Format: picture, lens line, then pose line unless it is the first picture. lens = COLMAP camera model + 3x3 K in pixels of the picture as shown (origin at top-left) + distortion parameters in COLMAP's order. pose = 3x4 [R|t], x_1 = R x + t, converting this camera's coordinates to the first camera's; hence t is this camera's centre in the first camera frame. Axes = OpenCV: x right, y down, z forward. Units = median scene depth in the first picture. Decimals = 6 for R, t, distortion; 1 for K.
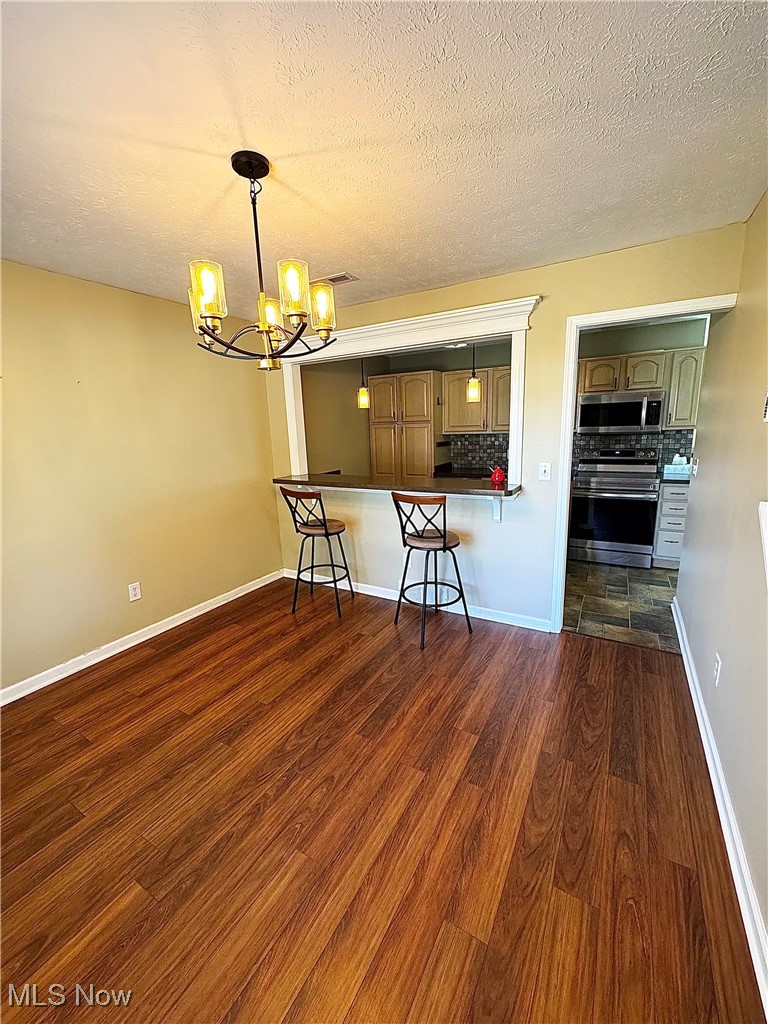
lens RADIAL K [[410.8, 0, 384.0], [0, 410.8, 512.0], [0, 0, 1]] dist [0.000348, 0.000106]
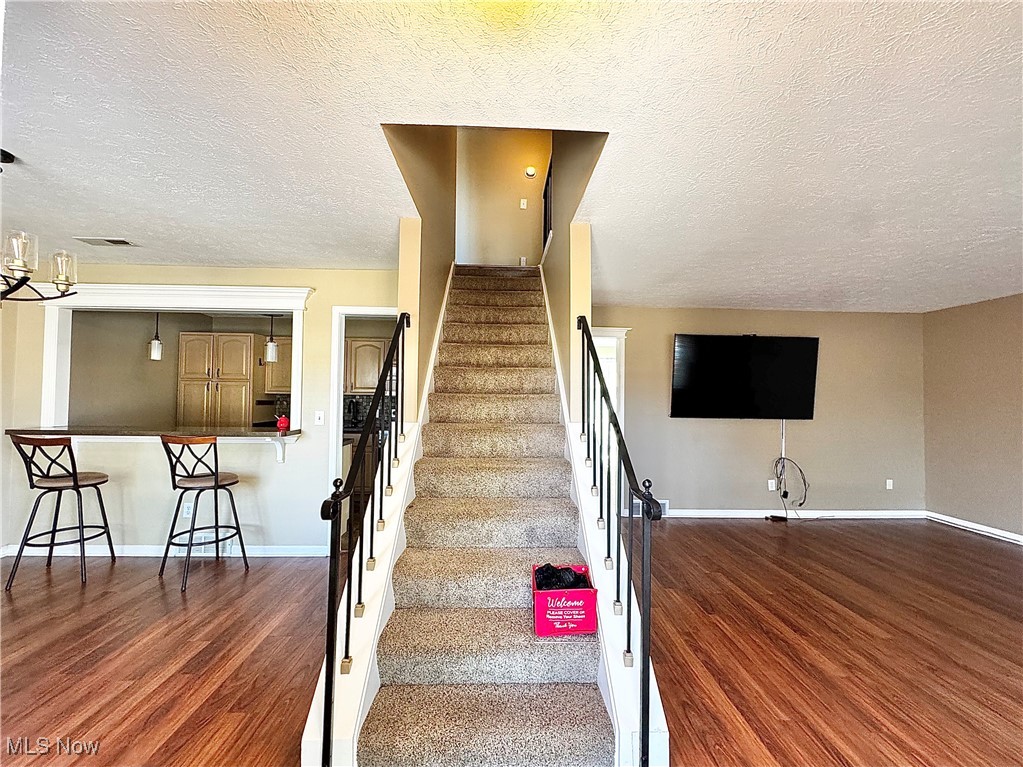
lens RADIAL K [[421.0, 0, 511.5], [0, 421.0, 383.5], [0, 0, 1]] dist [-0.001470, -0.000094]
pose [[0.846501, 0.057825, 0.529238, 0.178265], [0.072169, 0.972444, -0.221683, 0.112542], [-0.527473, 0.225850, 0.819002, -0.342946]]
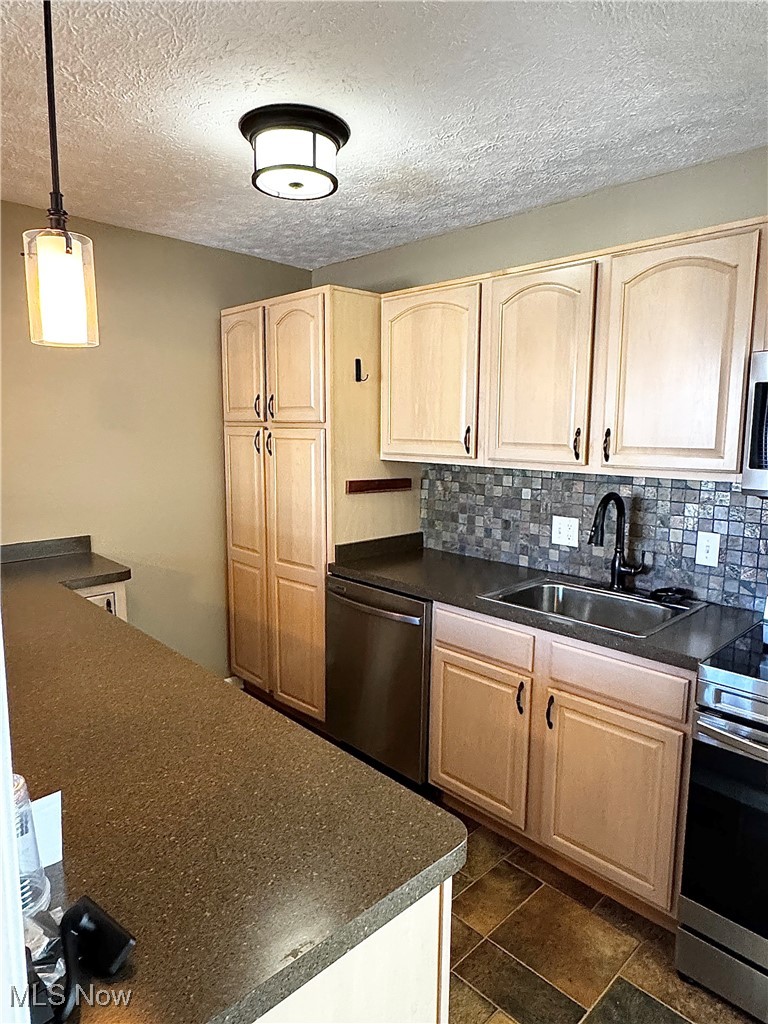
lens RADIAL K [[634.5, 0, 384.0], [0, 634.5, 512.0], [0, 0, 1]] dist [0.034347, 0.000171]
pose [[0.961196, 0.077639, -0.264714, 0.506779], [-0.097523, 0.993250, -0.062797, -0.179903], [0.258052, 0.086176, 0.962280, 0.765065]]
